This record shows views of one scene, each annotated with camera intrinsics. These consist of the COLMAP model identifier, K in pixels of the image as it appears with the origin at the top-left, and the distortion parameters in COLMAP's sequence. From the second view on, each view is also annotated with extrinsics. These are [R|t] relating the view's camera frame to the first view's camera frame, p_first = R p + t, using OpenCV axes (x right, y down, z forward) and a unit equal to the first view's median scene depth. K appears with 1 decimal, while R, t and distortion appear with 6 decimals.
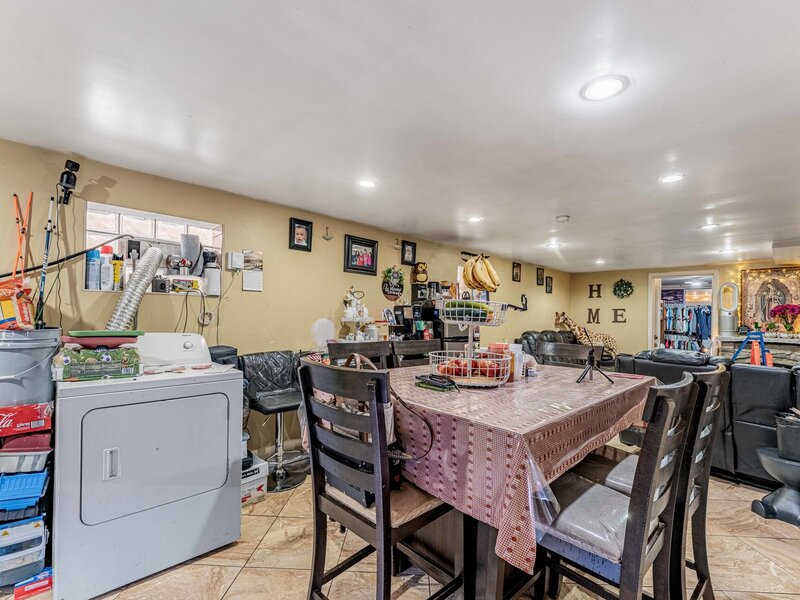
lens RADIAL K [[365.4, 0, 394.1], [0, 365.4, 316.9], [0, 0, 1]] dist [-0.001246, -0.000871]
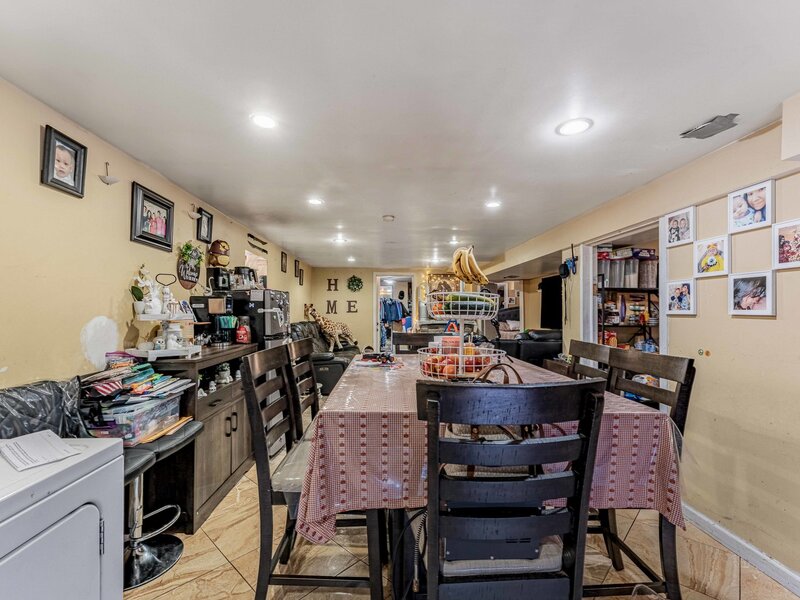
lens RADIAL K [[359.7, 0, 400.0], [0, 359.7, 300.0], [0, 0, 1]] dist [0.000158, -0.000275]
pose [[0.652834, 0.005275, 0.757482, -0.270623], [0.010909, 0.999807, -0.016364, -0.006749], [-0.757422, 0.018946, 0.652651, 0.227310]]
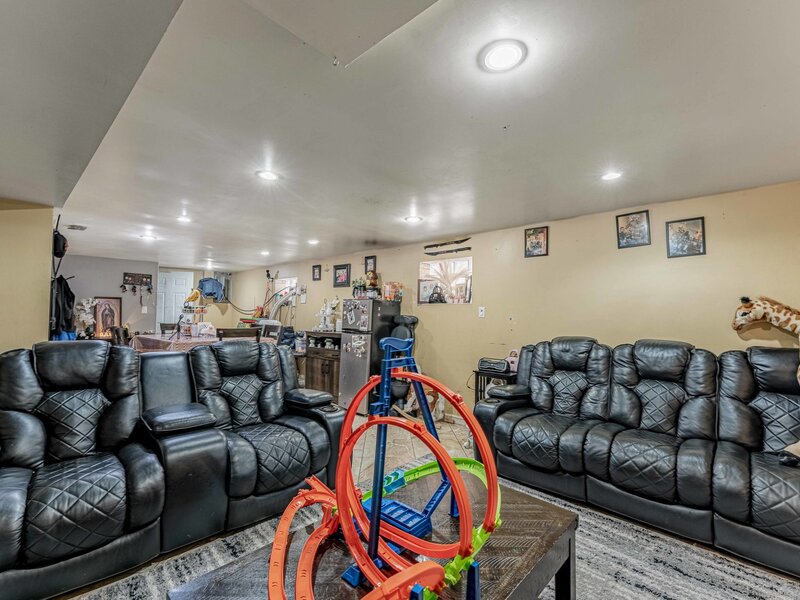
lens RADIAL K [[365.4, 0, 394.1], [0, 365.4, 316.9], [0, 0, 1]] dist [-0.001246, -0.000871]
pose [[0.057346, -0.011907, -0.998283, 1.420575], [-0.011113, 0.999859, -0.012564, 0.028445], [0.998292, 0.011814, 0.057206, 1.065407]]
